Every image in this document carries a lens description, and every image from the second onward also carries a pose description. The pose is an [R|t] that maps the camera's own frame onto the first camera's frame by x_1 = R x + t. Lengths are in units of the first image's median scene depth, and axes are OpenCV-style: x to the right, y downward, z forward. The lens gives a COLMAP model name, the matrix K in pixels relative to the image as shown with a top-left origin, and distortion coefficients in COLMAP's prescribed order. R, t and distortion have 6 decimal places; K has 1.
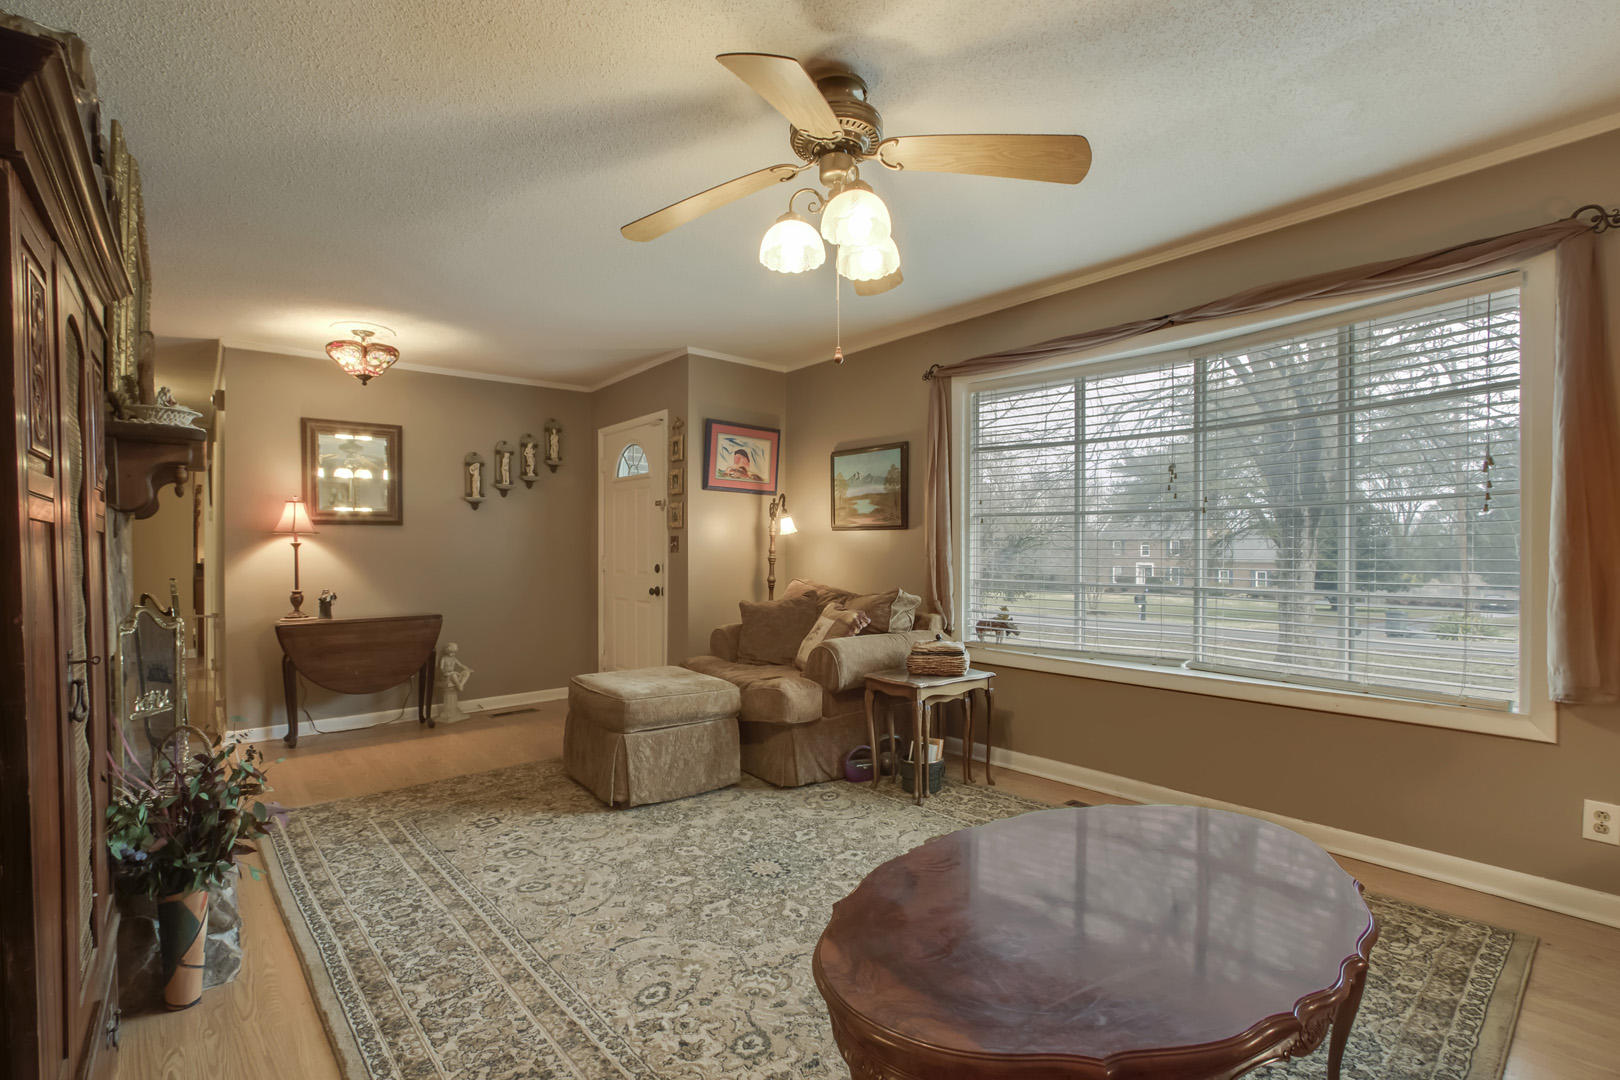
lens RADIAL K [[745.9, 0, 804.9], [0, 745.9, 553.9], [0, 0, 1]] dist [-0.013663, 0.003328]
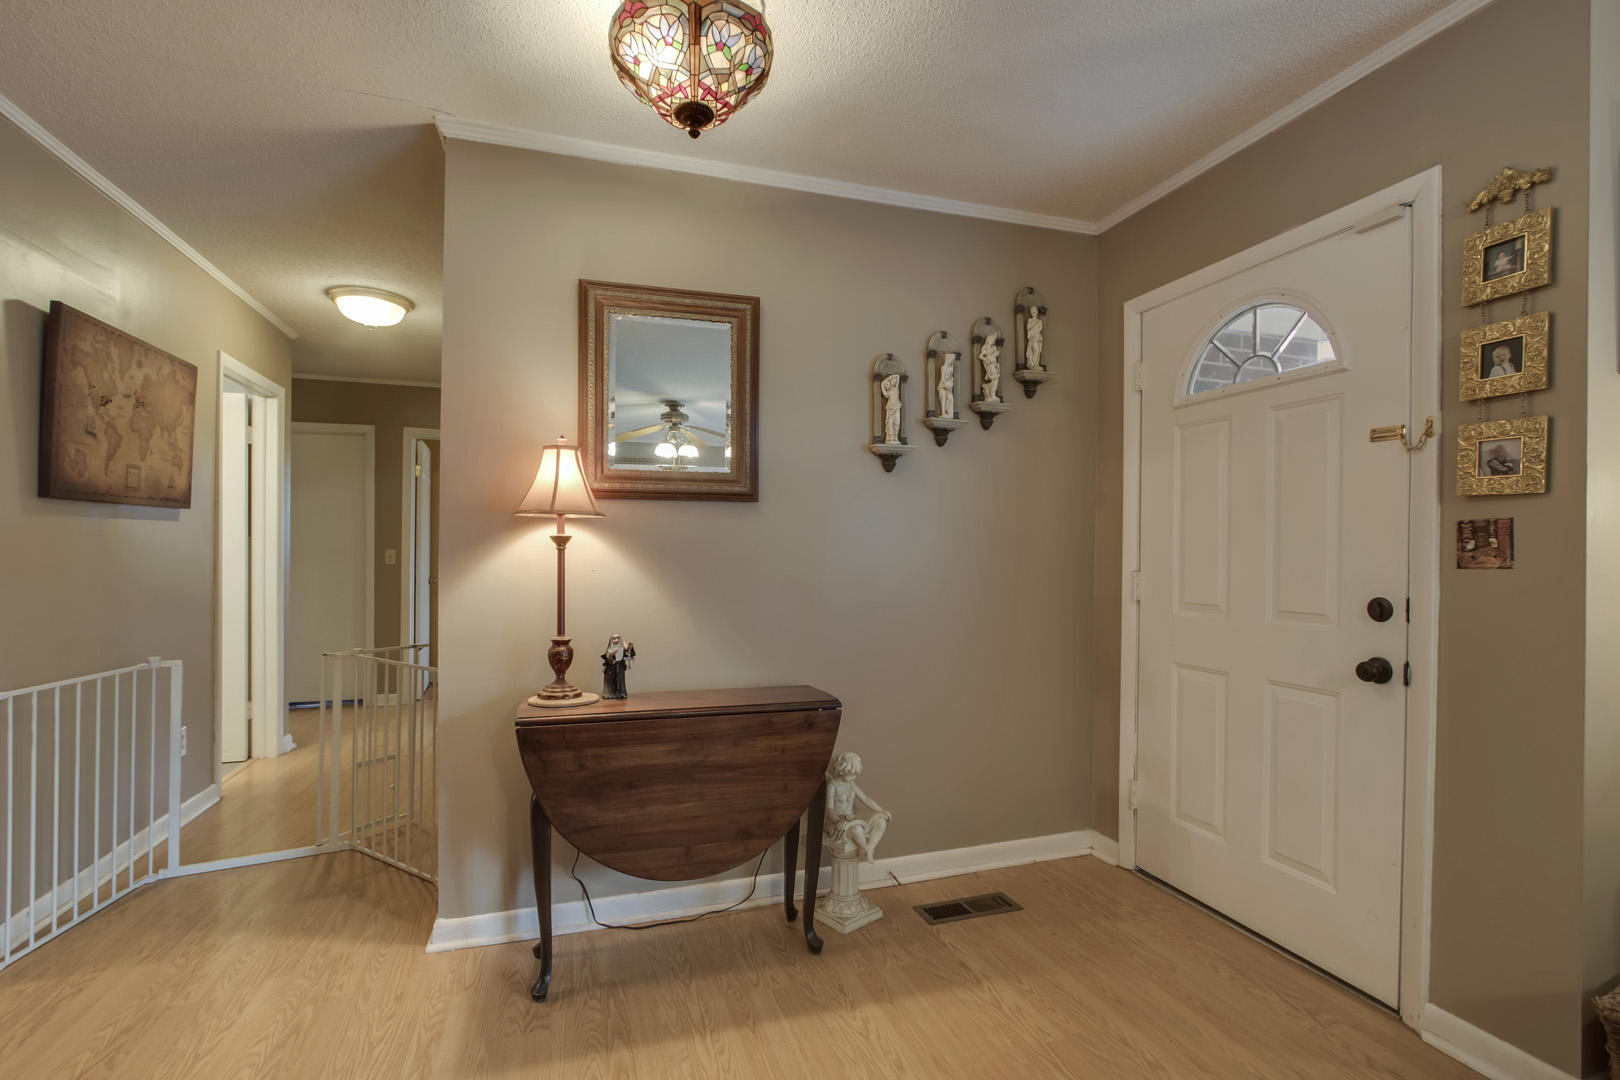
lens RADIAL K [[745.9, 0, 804.9], [0, 745.9, 553.9], [0, 0, 1]] dist [-0.013663, 0.003328]
pose [[0.928425, 0.011295, -0.371347, -0.331847], [-0.012921, 0.999915, -0.001891, -0.003894], [0.371294, 0.006554, 0.928492, 0.559178]]
